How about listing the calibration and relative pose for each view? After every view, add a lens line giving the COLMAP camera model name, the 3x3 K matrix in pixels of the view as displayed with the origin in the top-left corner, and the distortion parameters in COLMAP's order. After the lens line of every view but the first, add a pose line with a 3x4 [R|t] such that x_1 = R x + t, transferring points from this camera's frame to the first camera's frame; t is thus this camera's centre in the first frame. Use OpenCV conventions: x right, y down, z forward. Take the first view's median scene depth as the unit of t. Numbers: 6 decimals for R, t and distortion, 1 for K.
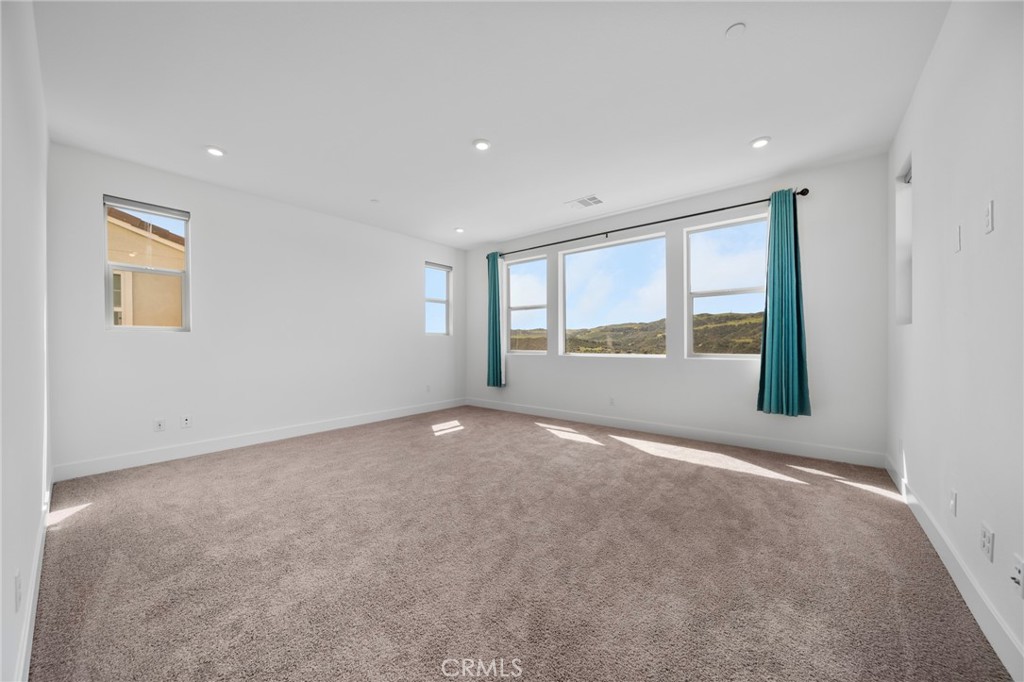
lens RADIAL K [[360.3, 0, 509.1], [0, 360.3, 343.5], [0, 0, 1]] dist [-0.001390, -0.000110]
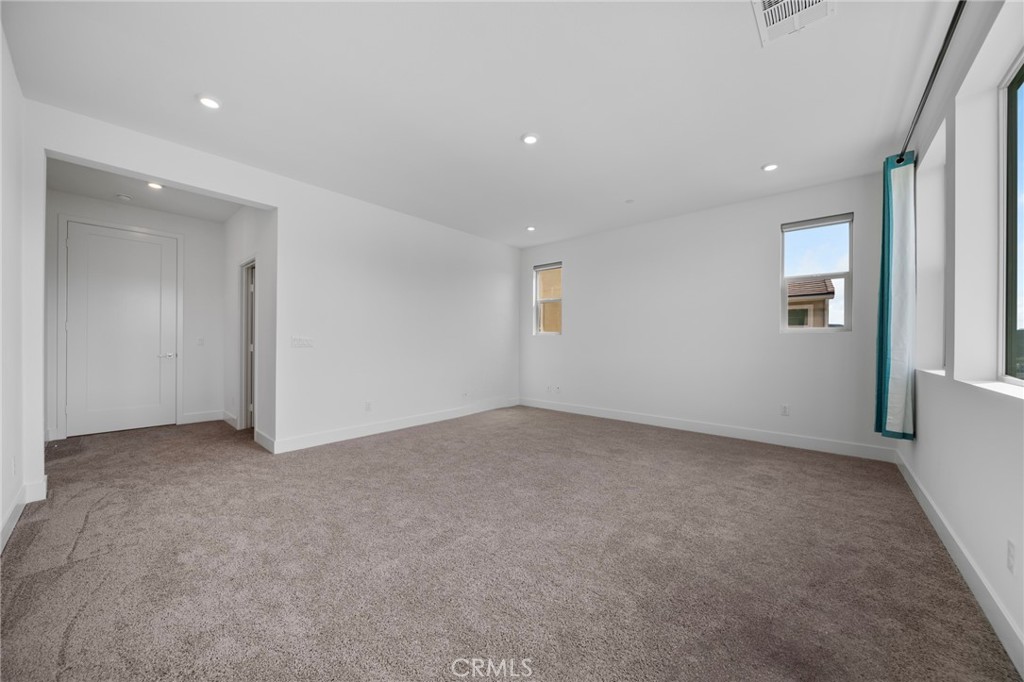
lens RADIAL K [[360.3, 0, 509.1], [0, 360.3, 343.5], [0, 0, 1]] dist [-0.001390, -0.000110]
pose [[-0.037298, 0.000813, -0.999304, 0.518763], [-0.014642, 0.999892, 0.001360, 0.005168], [0.999197, 0.014682, -0.037282, 0.564570]]
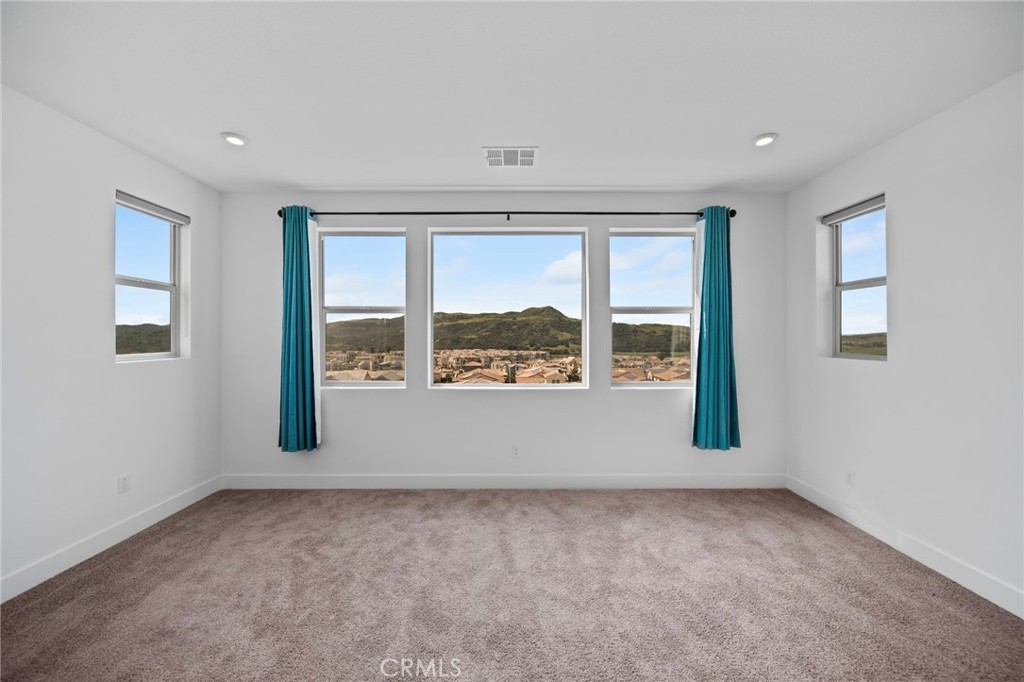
lens RADIAL K [[360.8, 0, 510.3], [0, 360.8, 337.6], [0, 0, 1]] dist [-0.000368, -0.000089]
pose [[0.772400, 0.002444, 0.635132, -0.157270], [0.000064, 0.999992, -0.003927, -0.055881], [-0.635136, 0.003074, 0.772394, 0.410927]]
